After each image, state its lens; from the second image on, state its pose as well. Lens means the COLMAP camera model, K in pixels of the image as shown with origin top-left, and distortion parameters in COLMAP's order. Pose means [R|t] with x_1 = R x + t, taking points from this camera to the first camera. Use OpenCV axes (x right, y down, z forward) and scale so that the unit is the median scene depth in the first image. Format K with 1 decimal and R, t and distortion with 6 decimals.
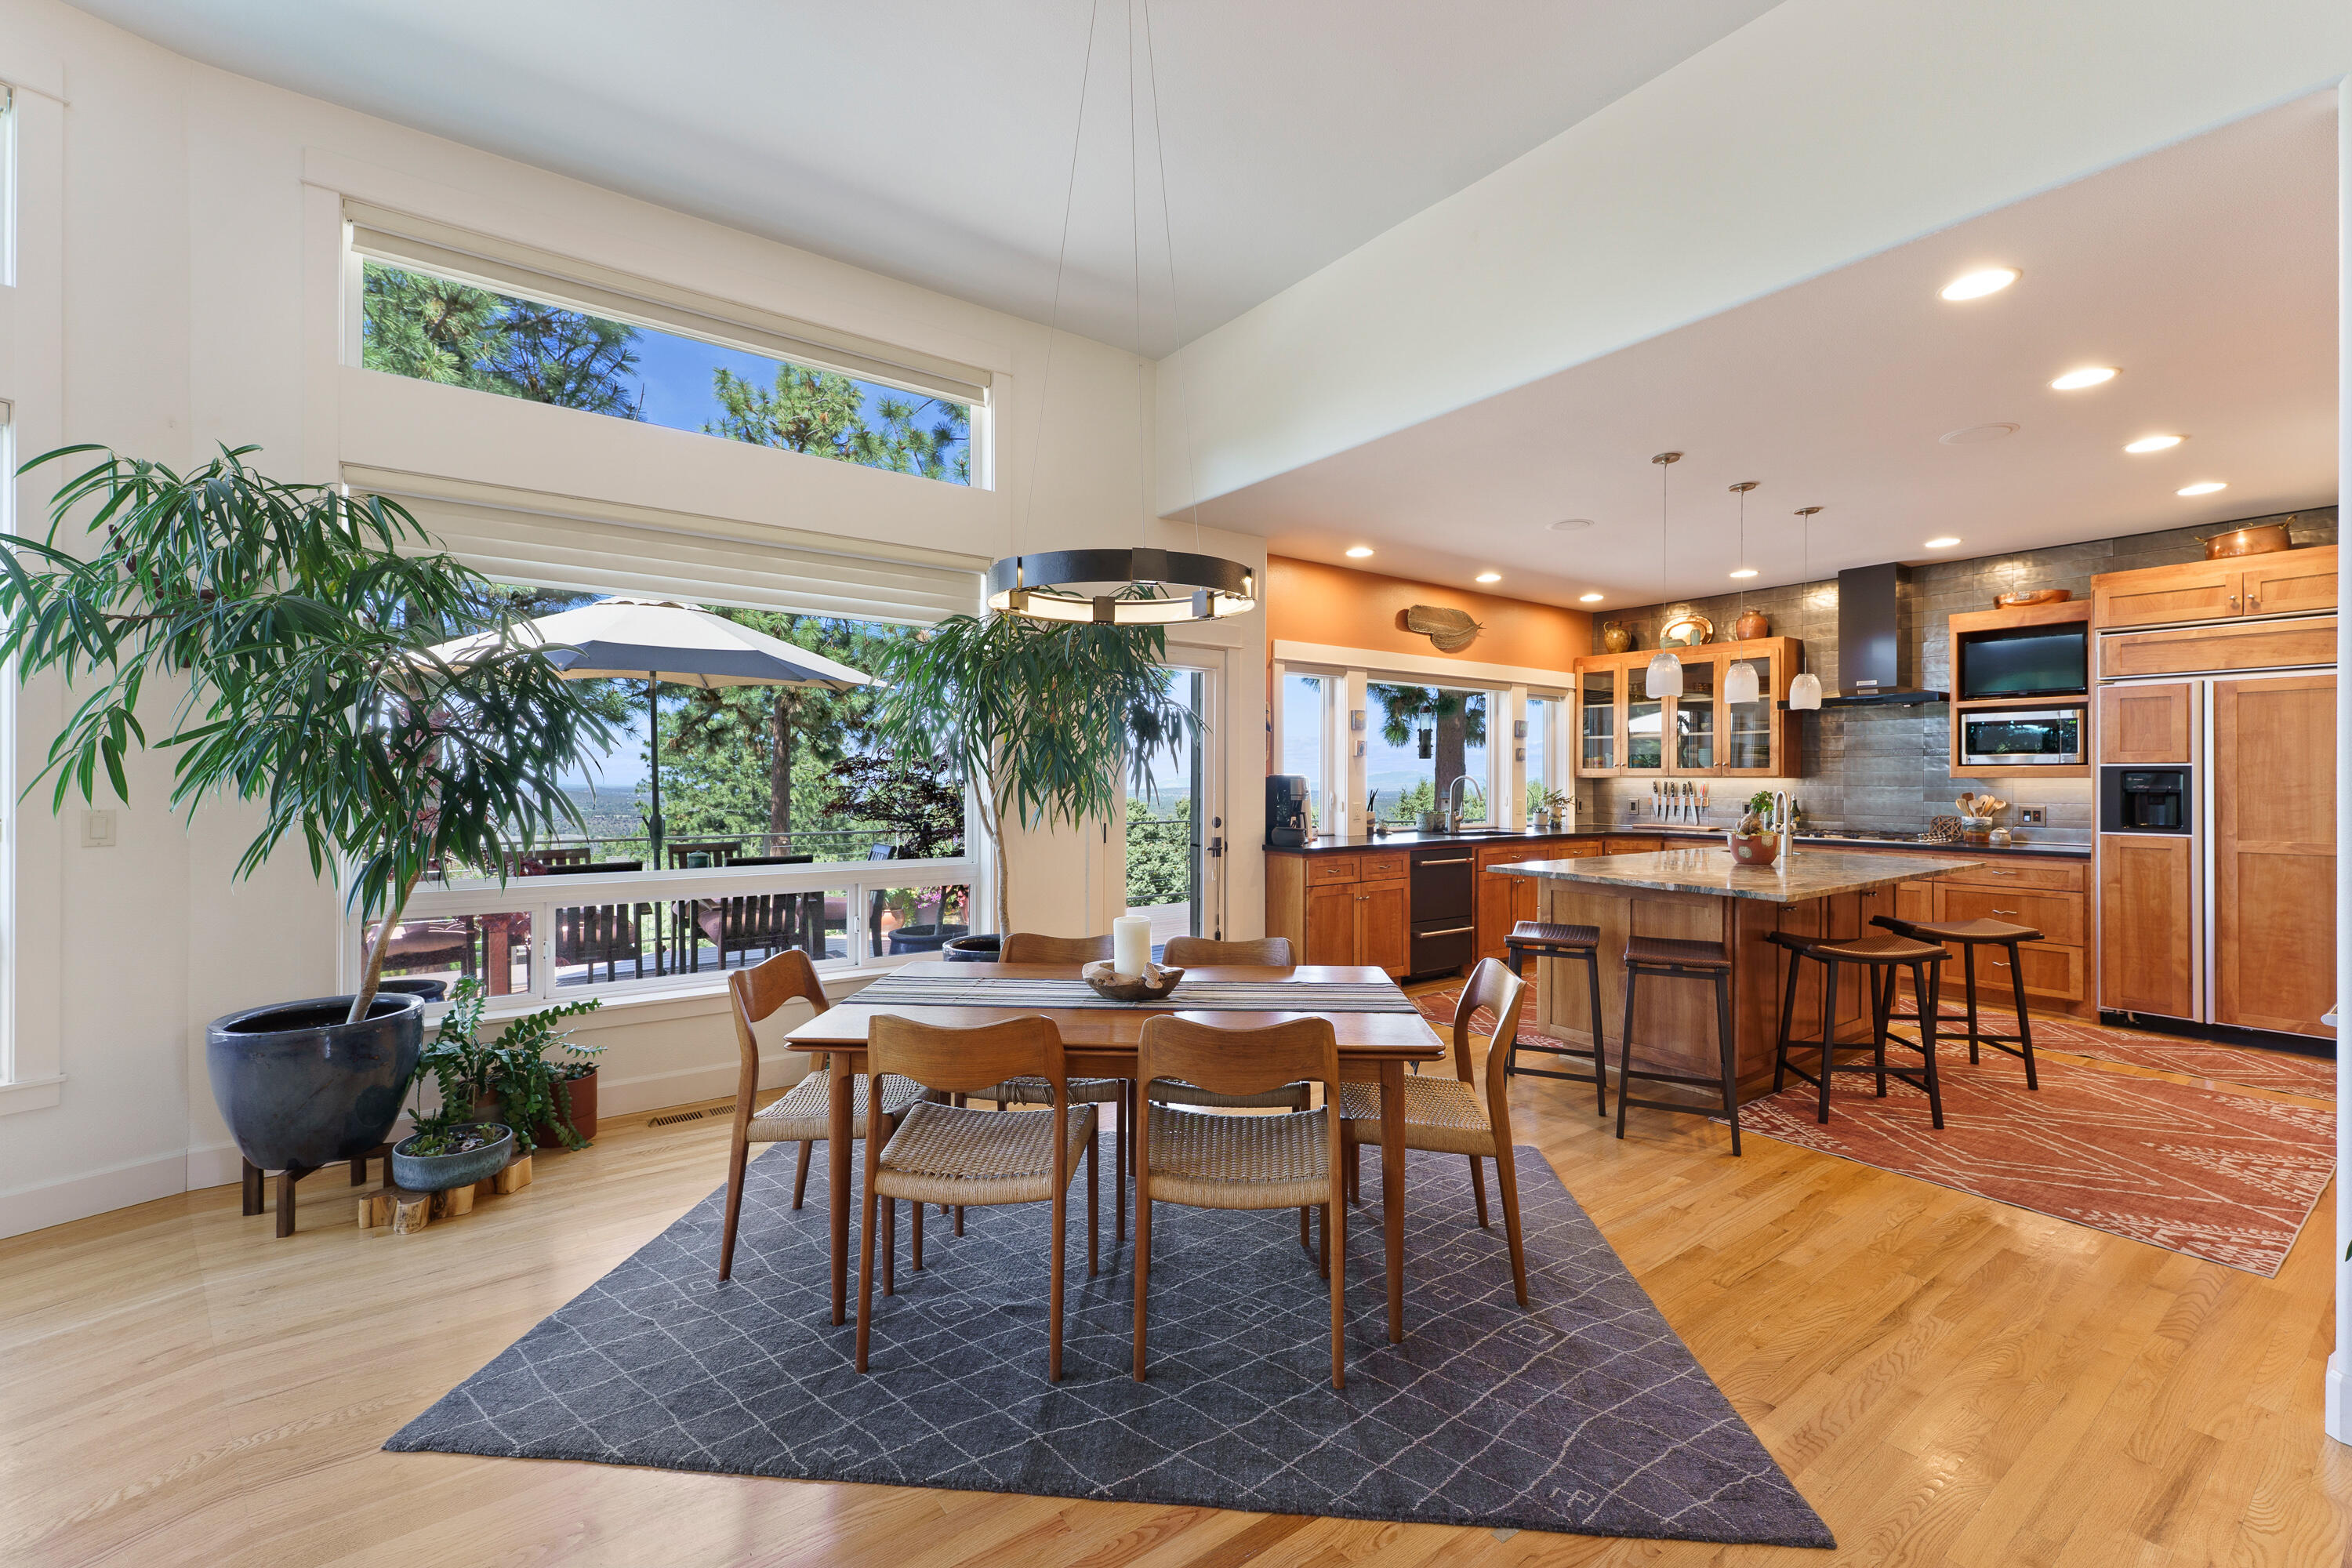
lens RADIAL K [[990.9, 0, 1173.0], [0, 990.9, 778.0], [0, 0, 1]] dist [0.003768, 0.000302]
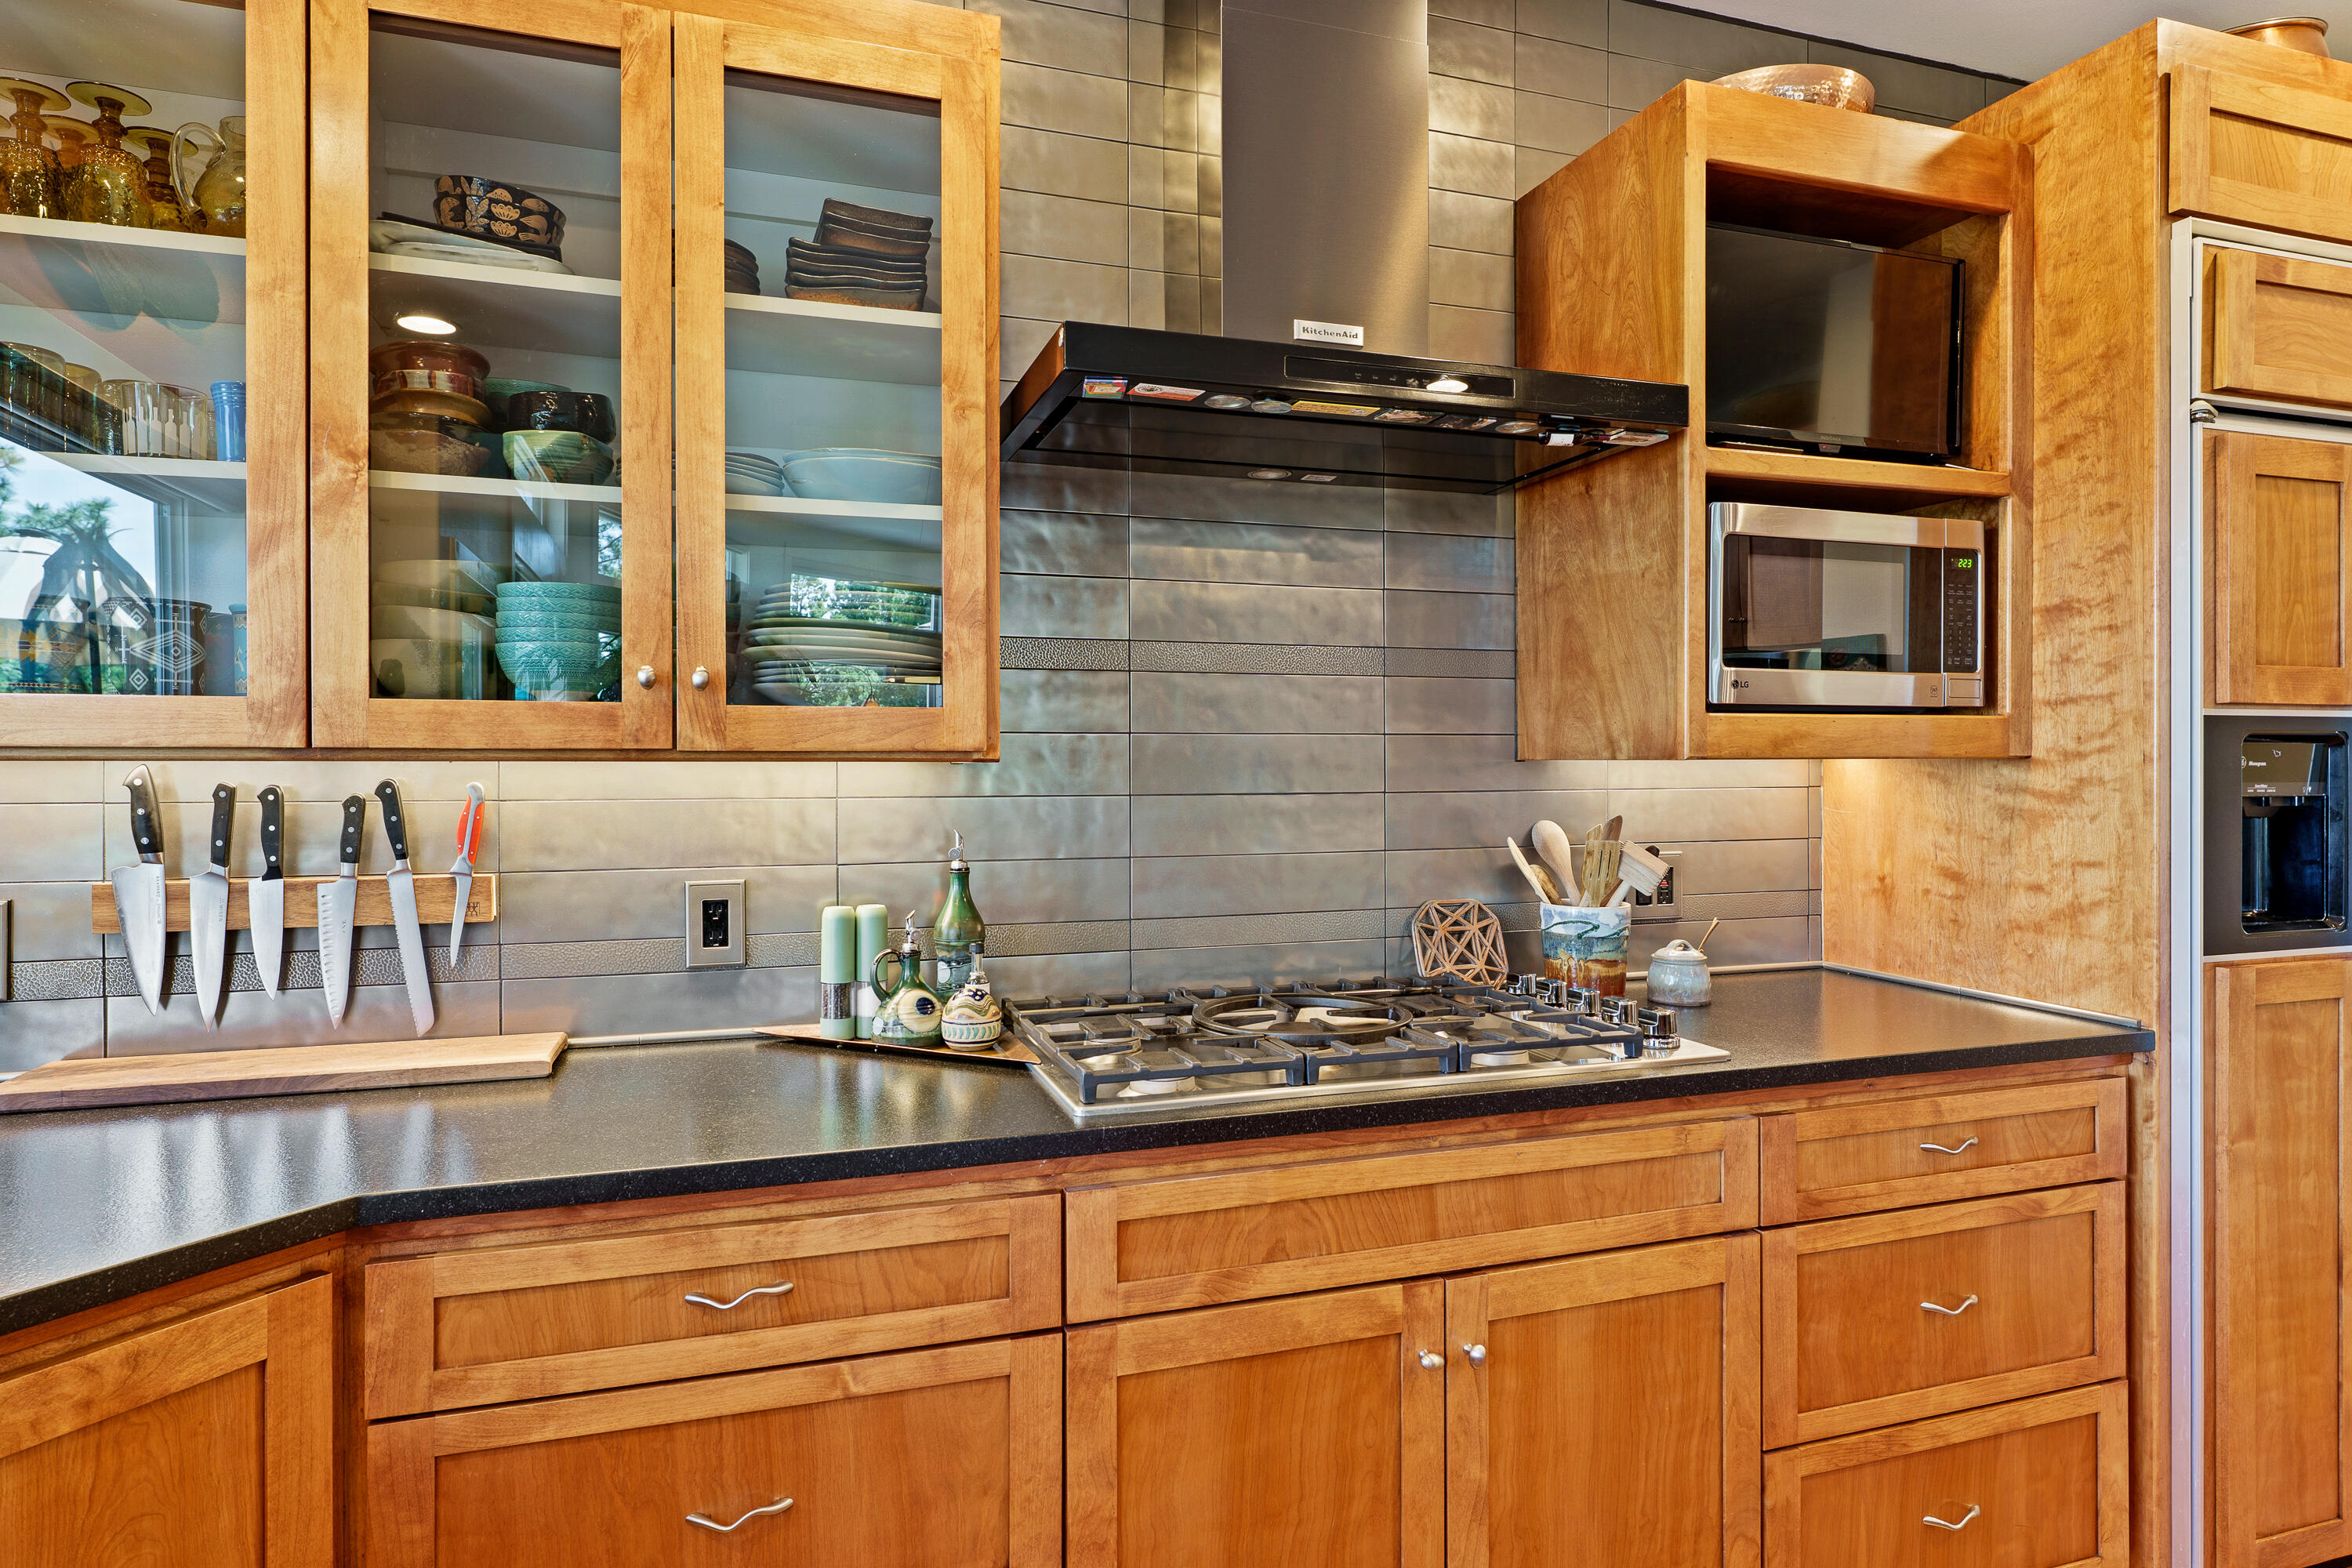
lens RADIAL K [[1320.6, 0, 1171.9], [0, 1320.6, 768.4], [0, 0, 1]] dist [-0.001381, -0.000422]
pose [[0.307657, -0.006401, 0.951476, 0.463486], [0.002357, 0.999979, 0.005965, -0.000115], [-0.951494, 0.000408, 0.307666, 1.073065]]
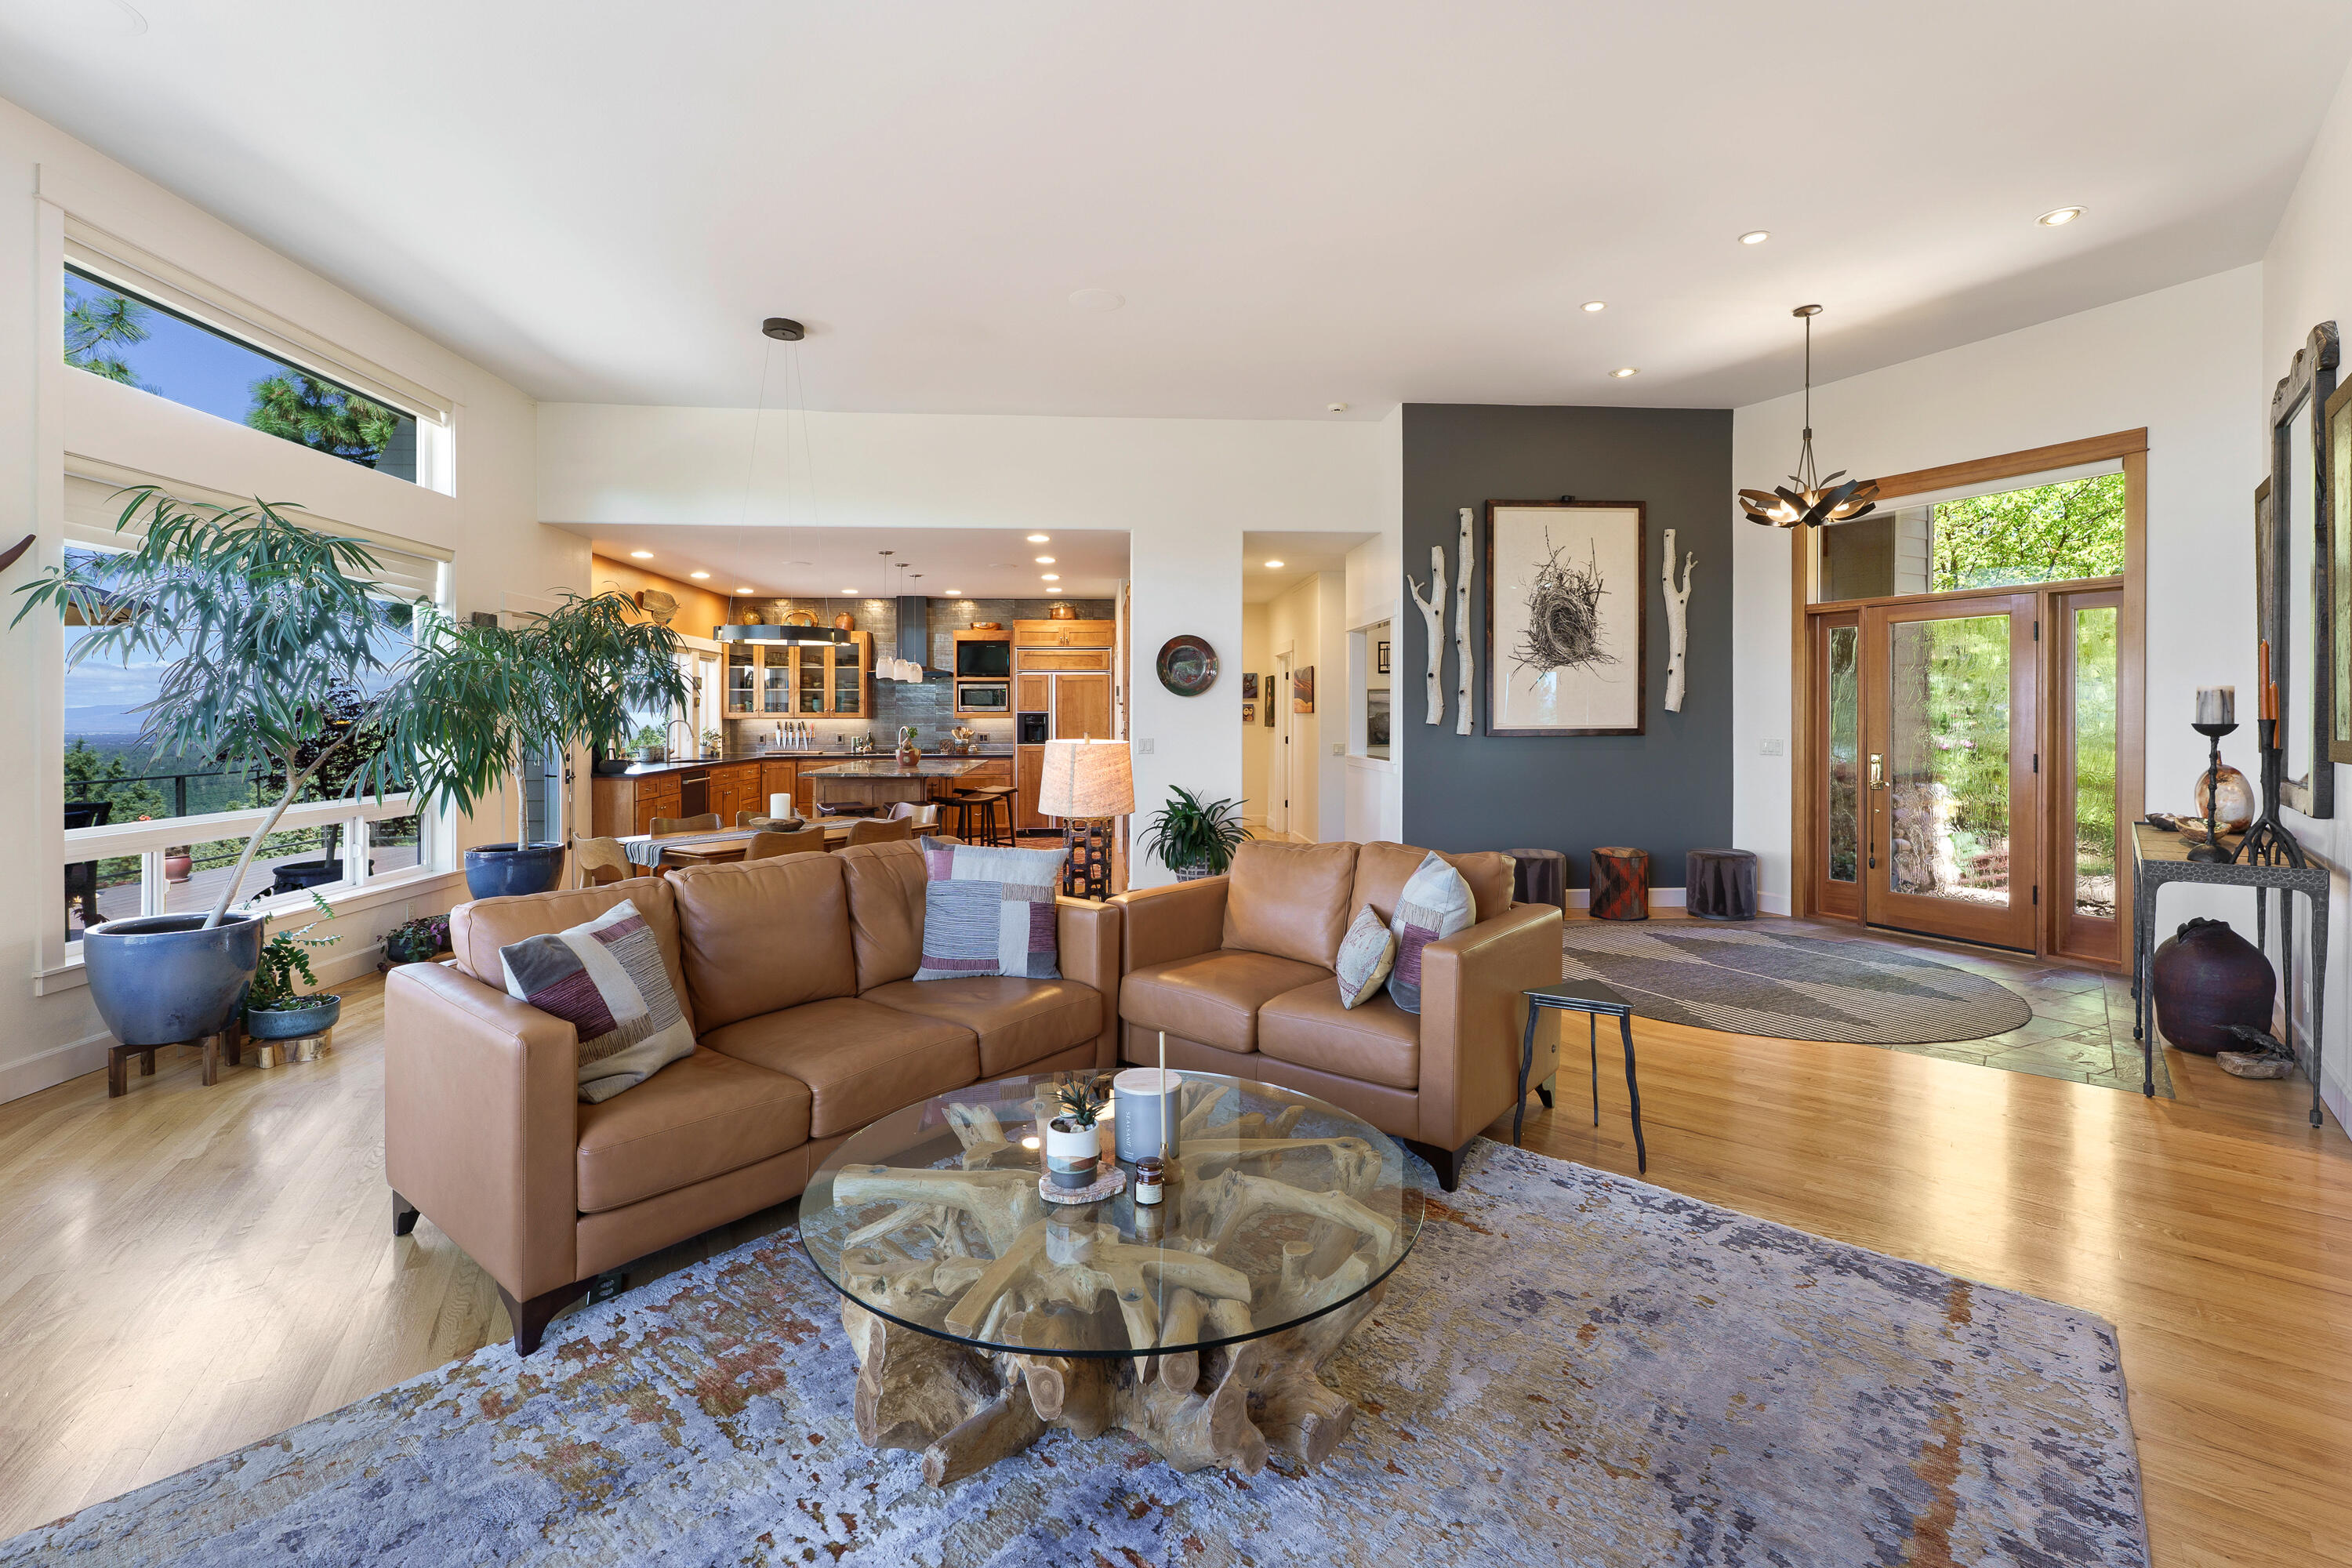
lens RADIAL K [[1031.2, 0, 1181.3], [0, 1031.2, 725.0], [0, 0, 1]] dist [0.020015, -0.000031]
pose [[0.523050, -0.013410, 0.852196, -0.665589], [0.003739, 0.999903, 0.013439, -0.012684], [-0.852294, -0.003843, 0.523050, -0.383999]]
